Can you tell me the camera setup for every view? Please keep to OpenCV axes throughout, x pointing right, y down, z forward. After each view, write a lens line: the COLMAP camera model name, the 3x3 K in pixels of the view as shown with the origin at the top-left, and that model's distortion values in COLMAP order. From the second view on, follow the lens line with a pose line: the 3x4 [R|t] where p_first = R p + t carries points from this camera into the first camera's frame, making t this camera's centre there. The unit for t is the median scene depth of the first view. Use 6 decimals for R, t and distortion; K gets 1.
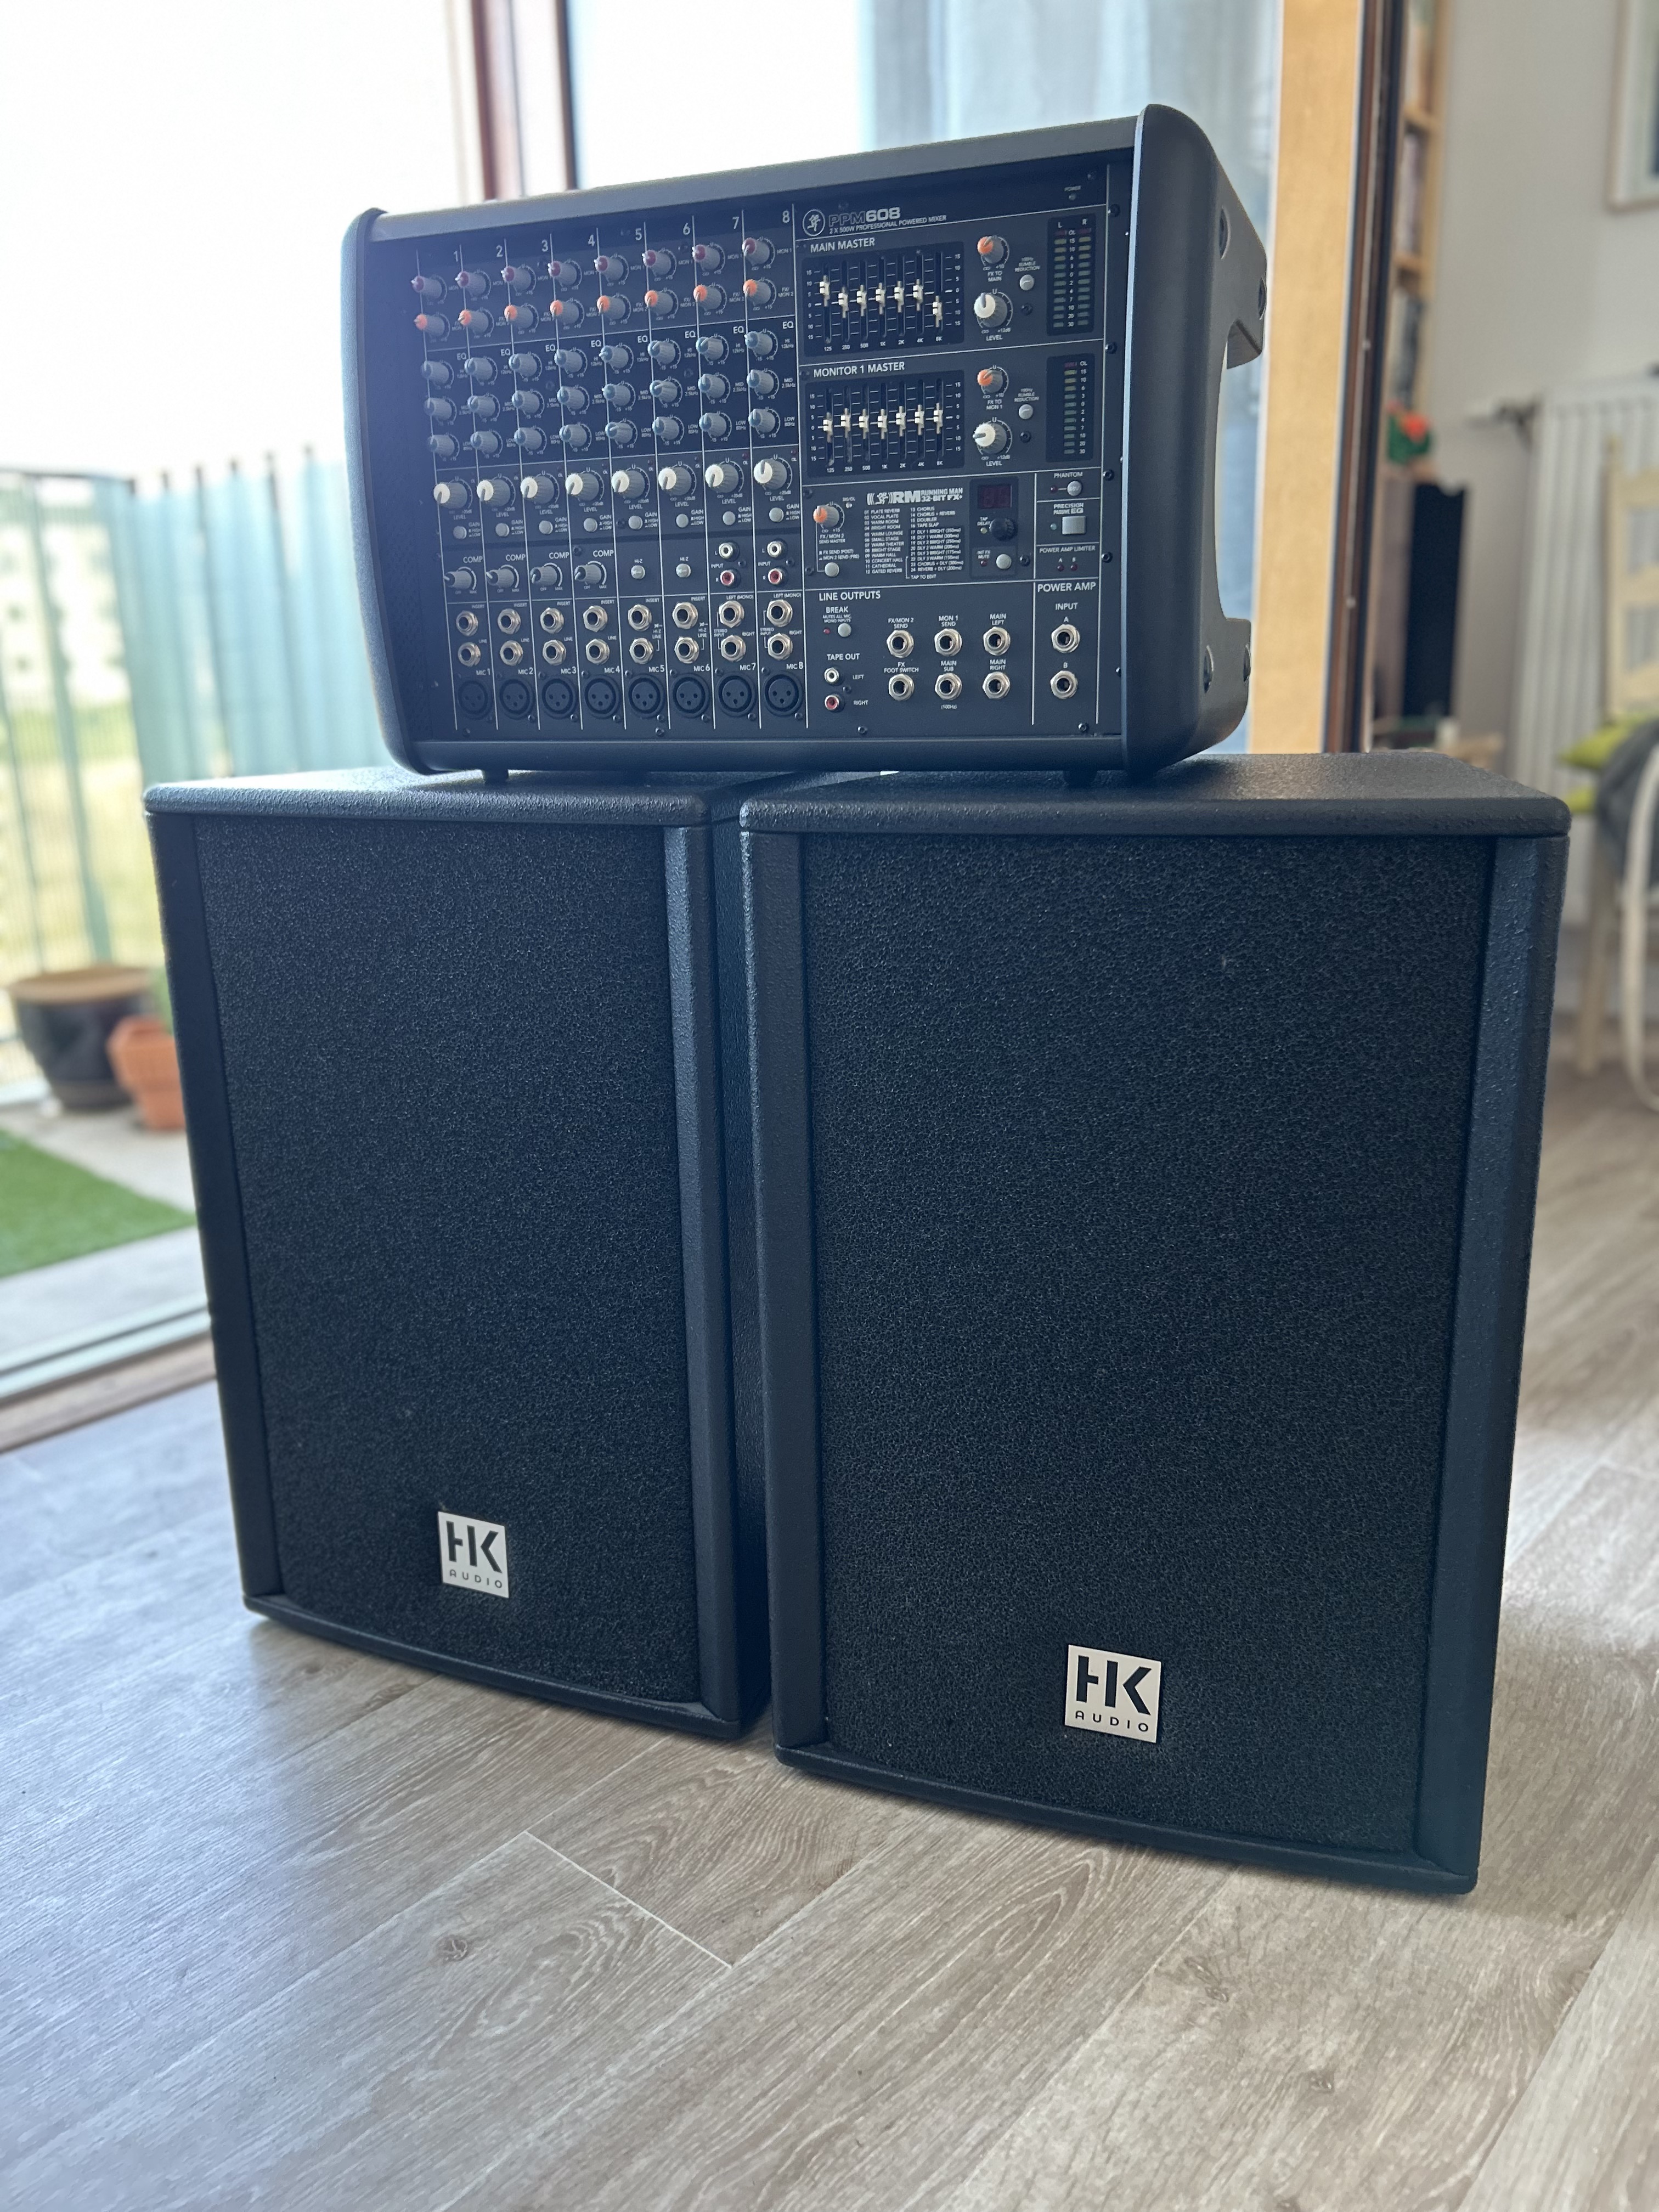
lens RADIAL K [[1670.2, 0, 826.1], [0, 1670.2, 1121.0], [0, 0, 1]] dist [0.051018, -0.067672]
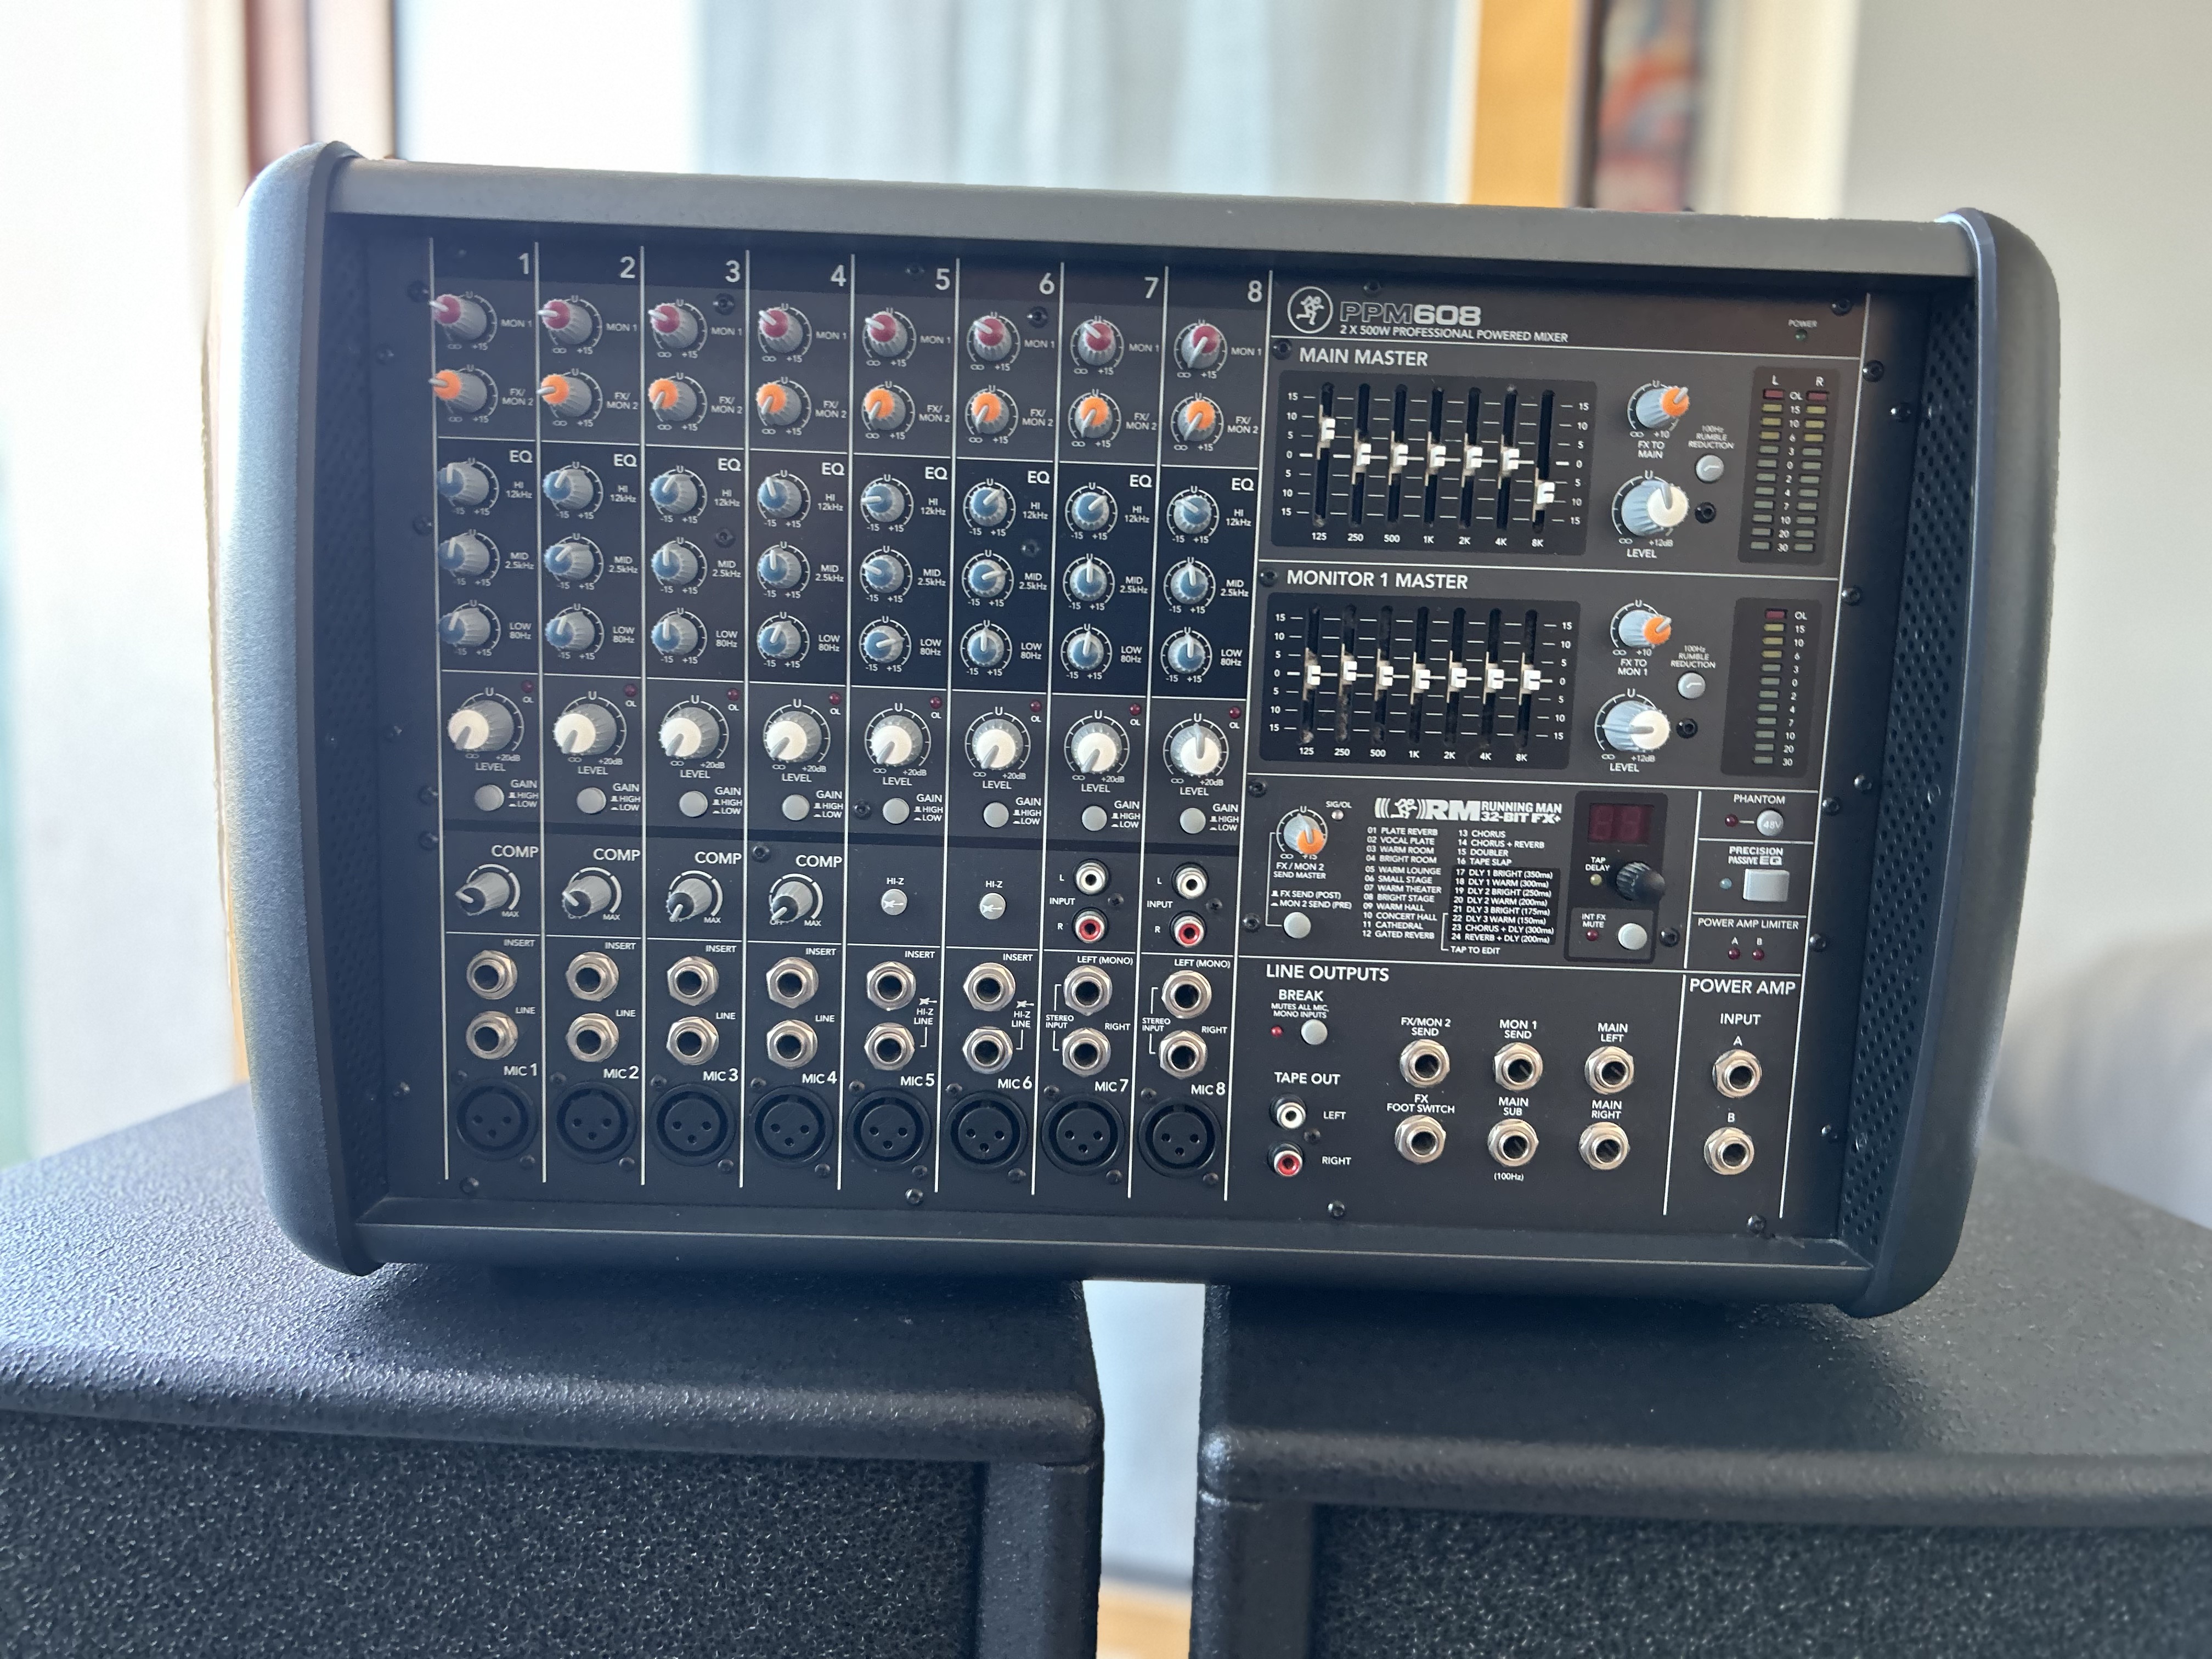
lens RADIAL K [[1670.2, 0, 1093.7], [0, 1670.2, 869.7], [0, 0, 1]] dist [0.051018, -0.067672]
pose [[0.933736, 0.004572, 0.357934, -0.237217], [0.037643, 0.993120, -0.110883, -0.280598], [-0.355979, 0.117009, 0.927140, 0.515629]]
